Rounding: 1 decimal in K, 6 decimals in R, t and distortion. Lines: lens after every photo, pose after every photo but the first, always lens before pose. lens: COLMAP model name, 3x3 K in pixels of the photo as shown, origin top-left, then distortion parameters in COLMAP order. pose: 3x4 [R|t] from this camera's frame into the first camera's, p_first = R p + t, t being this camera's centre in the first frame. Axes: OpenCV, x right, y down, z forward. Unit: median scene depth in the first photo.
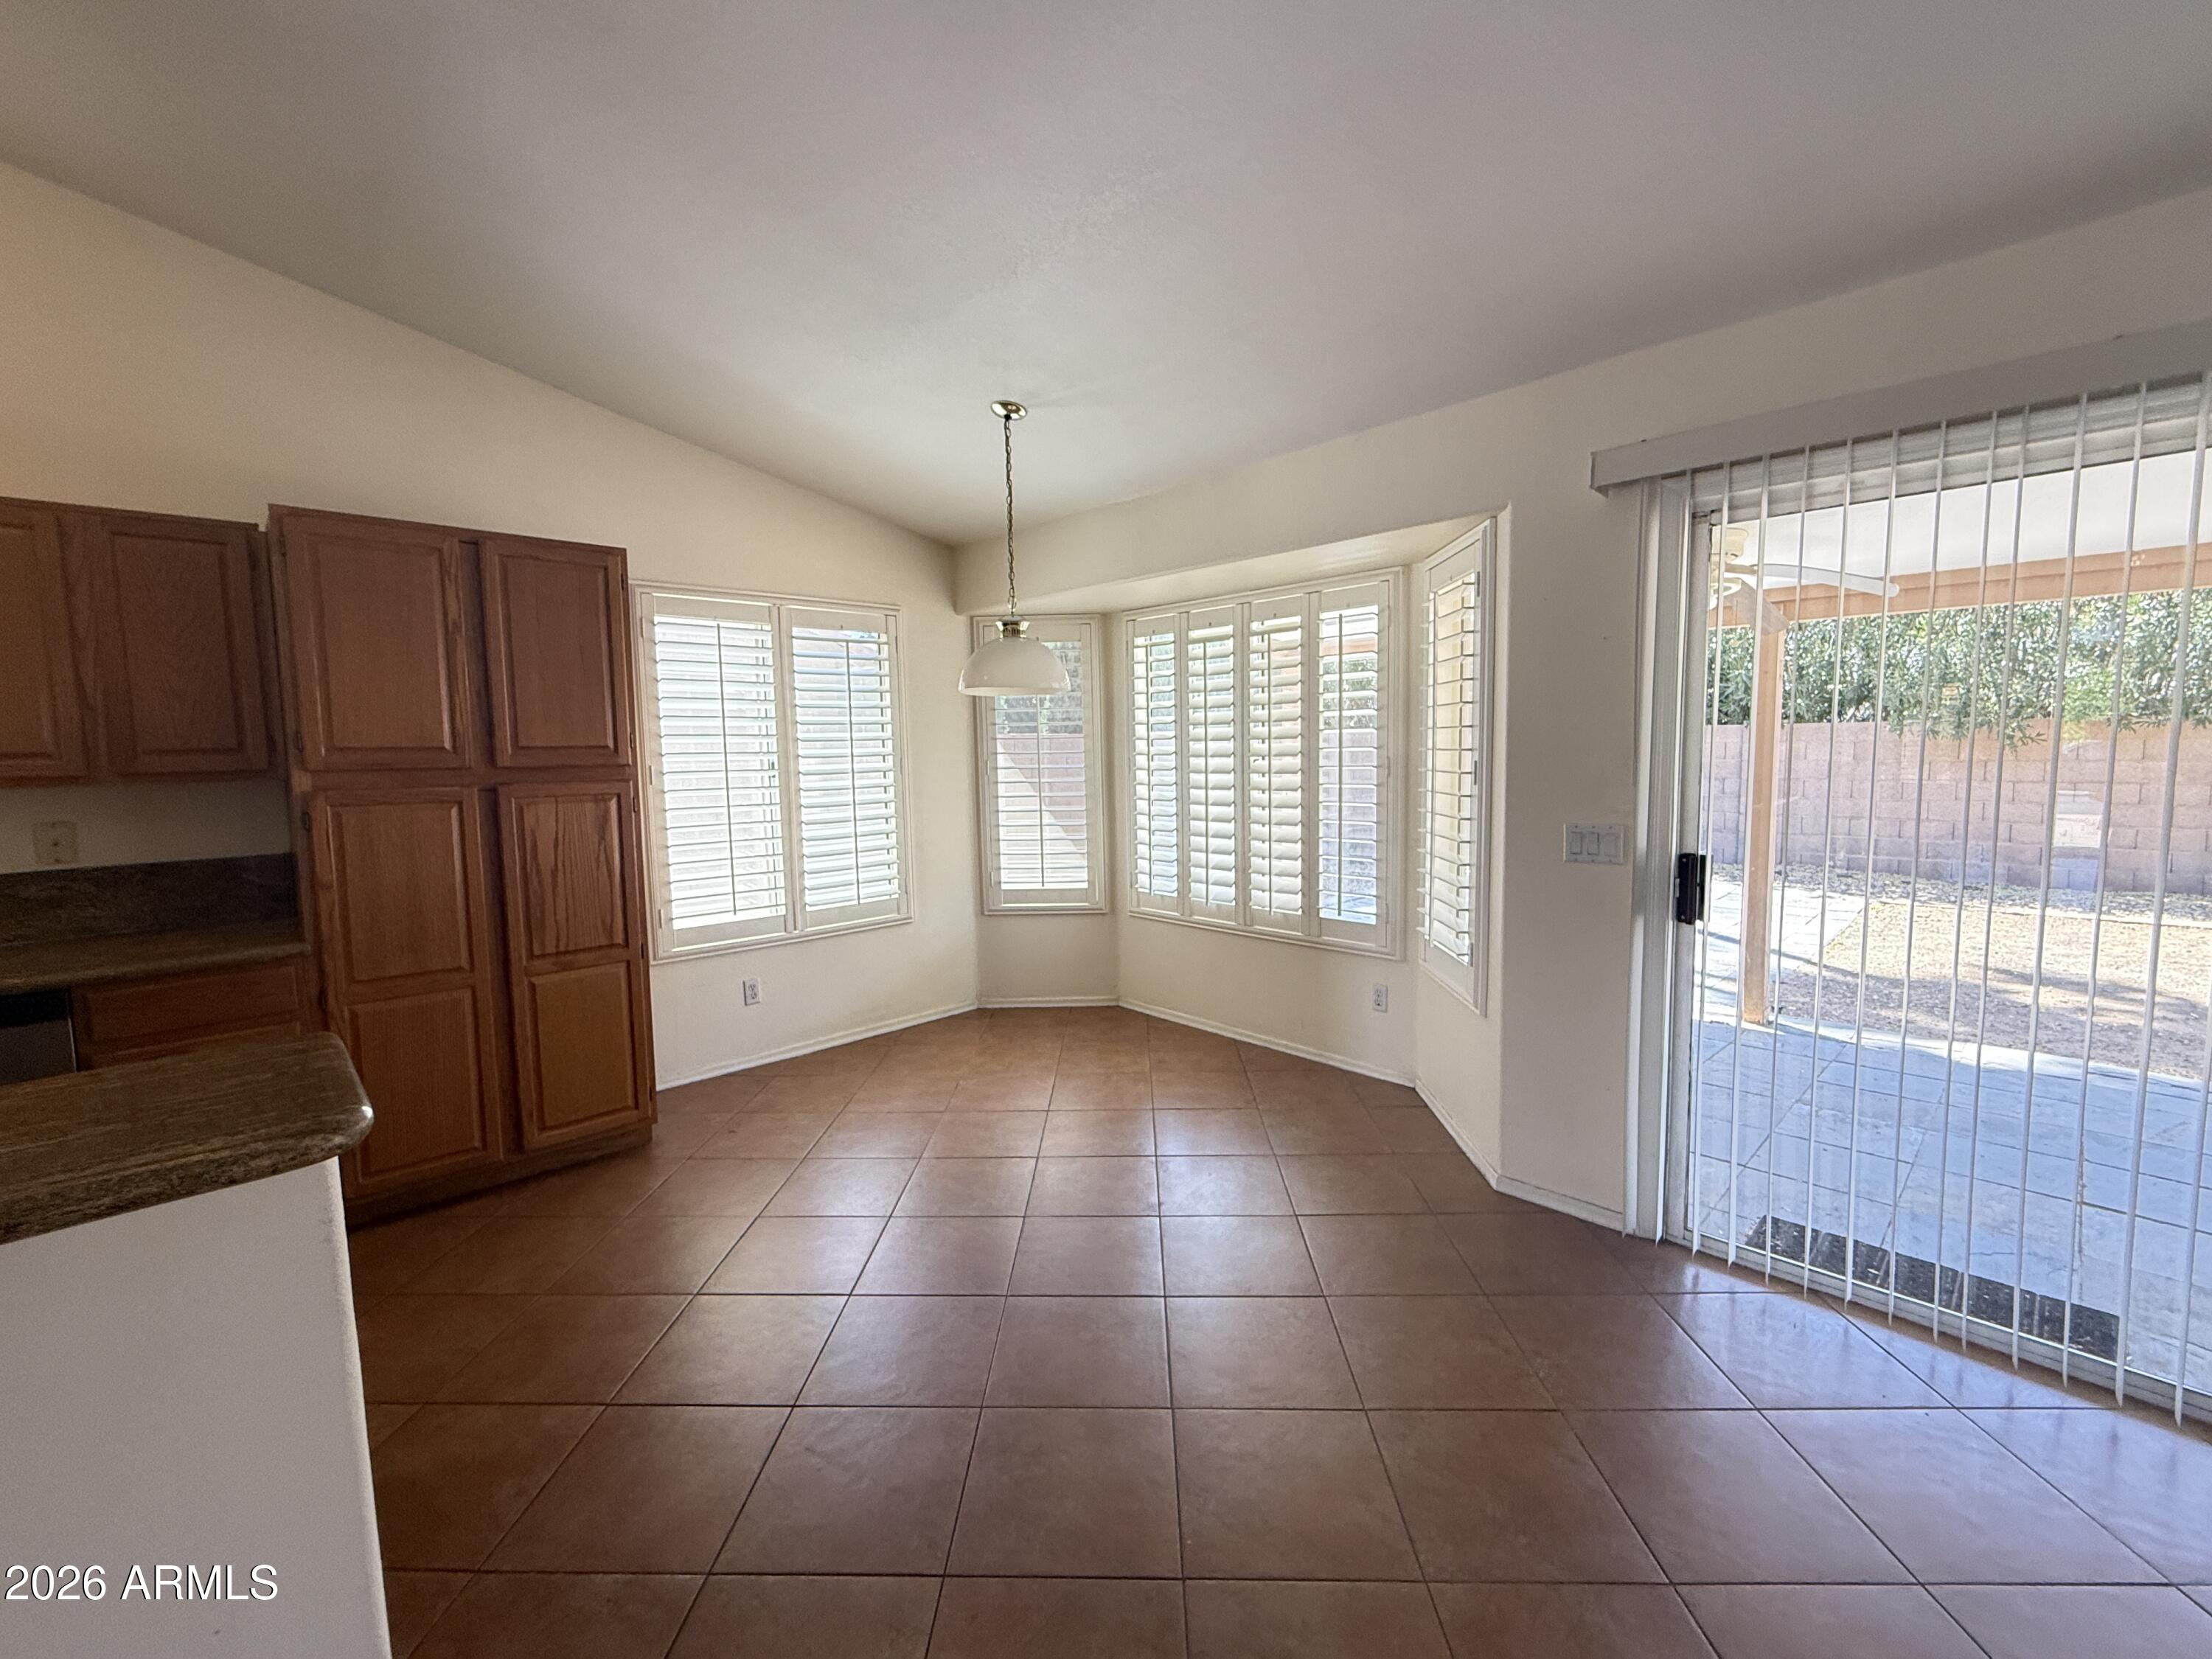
lens RADIAL K [[938.1, 0, 1104.9], [0, 938.1, 823.6], [0, 0, 1]] dist [0.001691, -0.000897]
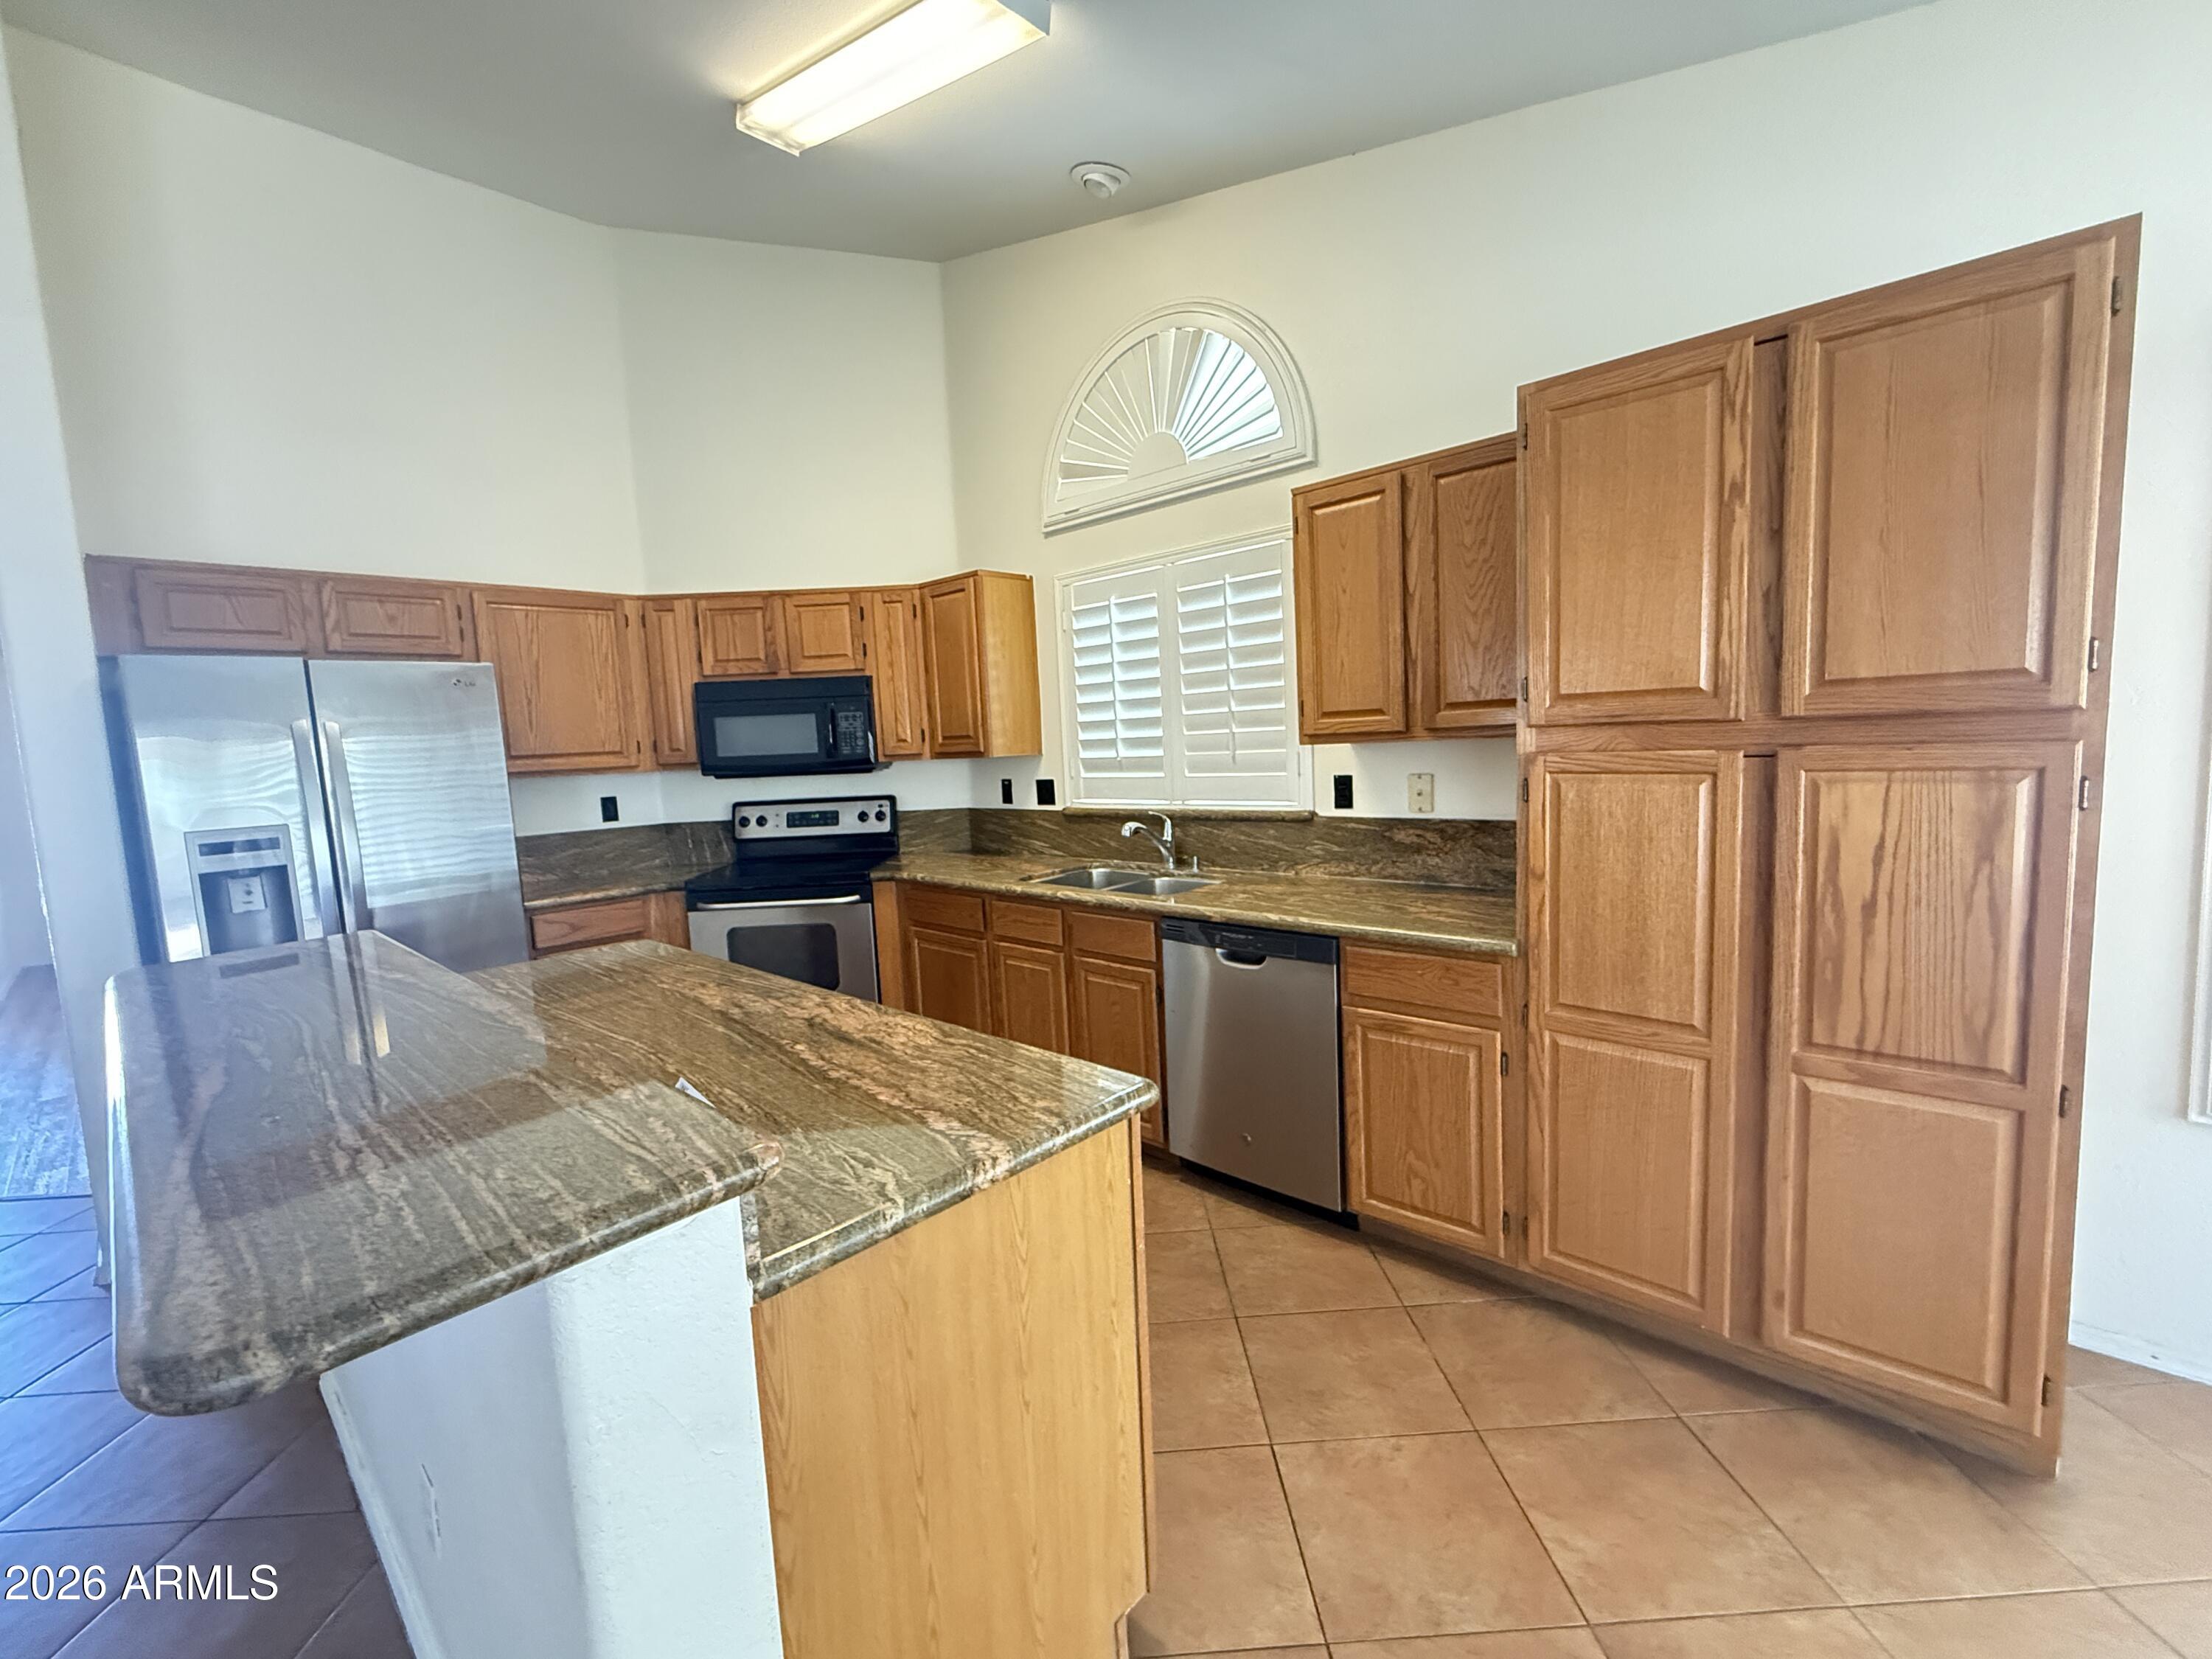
lens RADIAL K [[938.1, 0, 1106.9], [0, 938.1, 824.9], [0, 0, 1]] dist [0.001691, -0.000897]
pose [[0.057255, 0.112366, -0.992016, -0.073528], [-0.027781, 0.993441, 0.110924, -0.046104], [0.997973, 0.021208, 0.060001, 0.534050]]
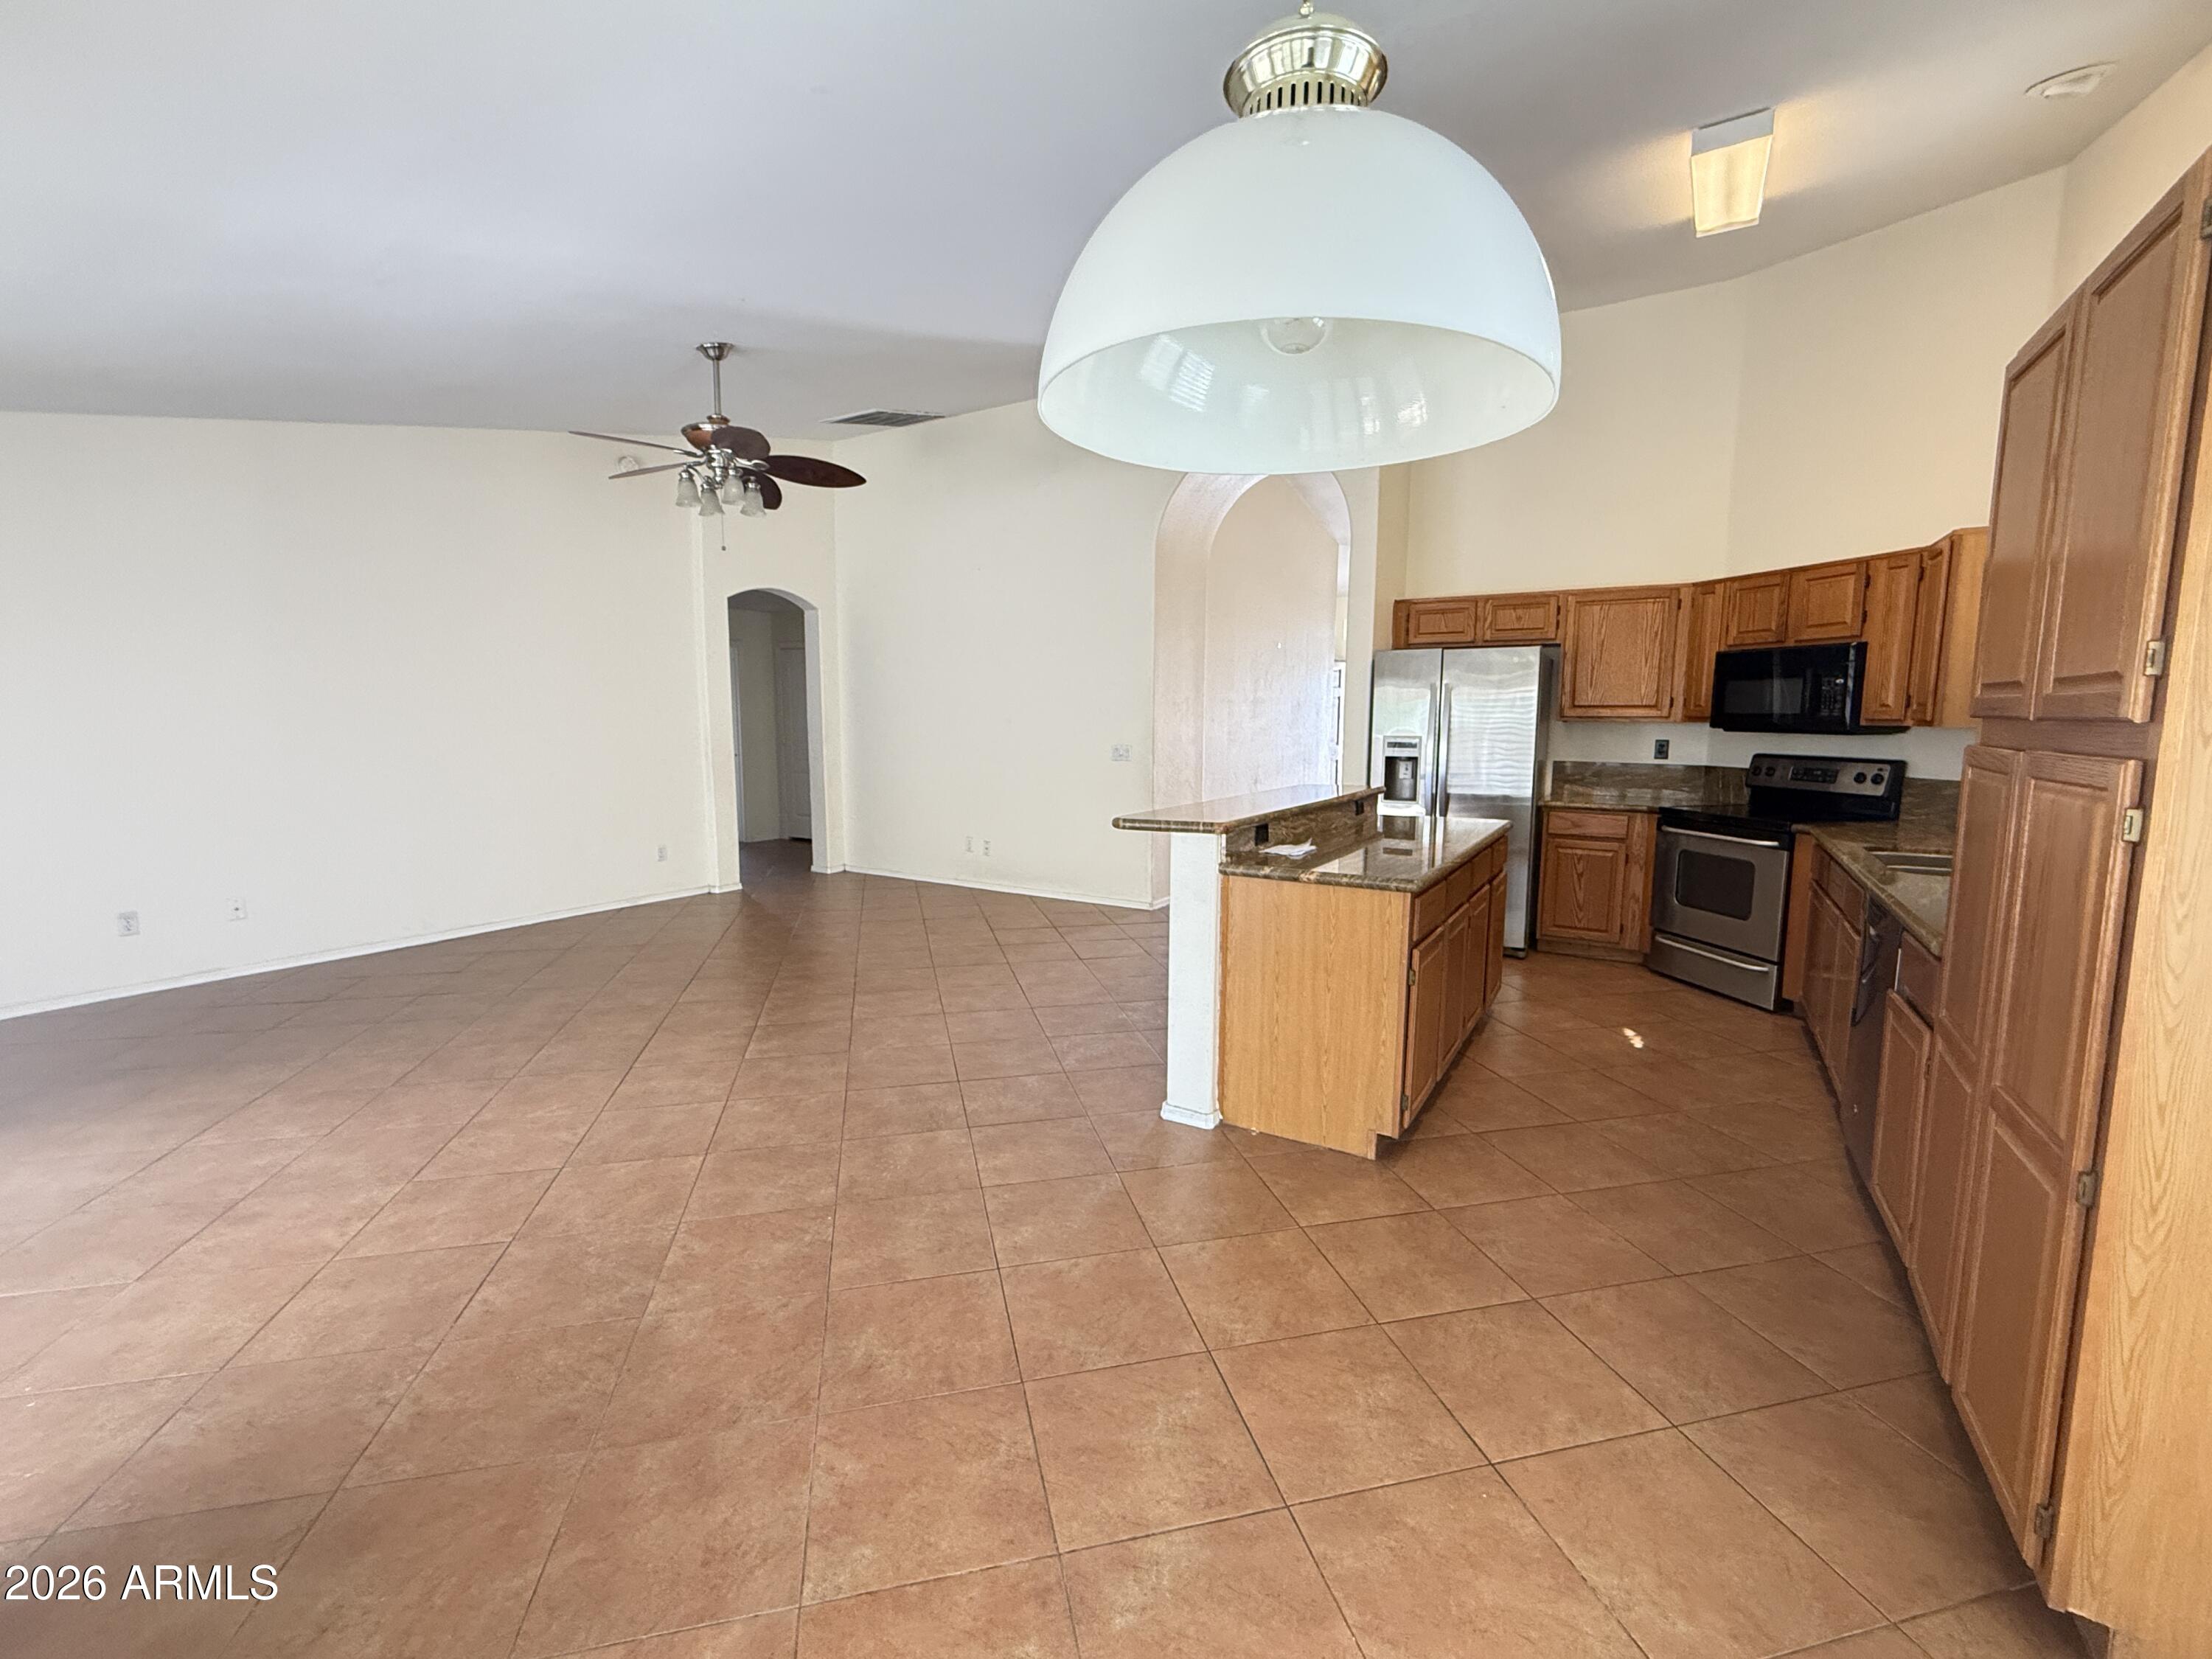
lens RADIAL K [[938.1, 0, 1100.8], [0, 938.1, 829.8], [0, 0, 1]] dist [0.001691, -0.000897]
pose [[-0.967690, 0.050166, -0.247104, 0.001875], [-0.000330, 0.979755, 0.200198, -0.101854], [0.252145, 0.193811, -0.948082, 1.316398]]
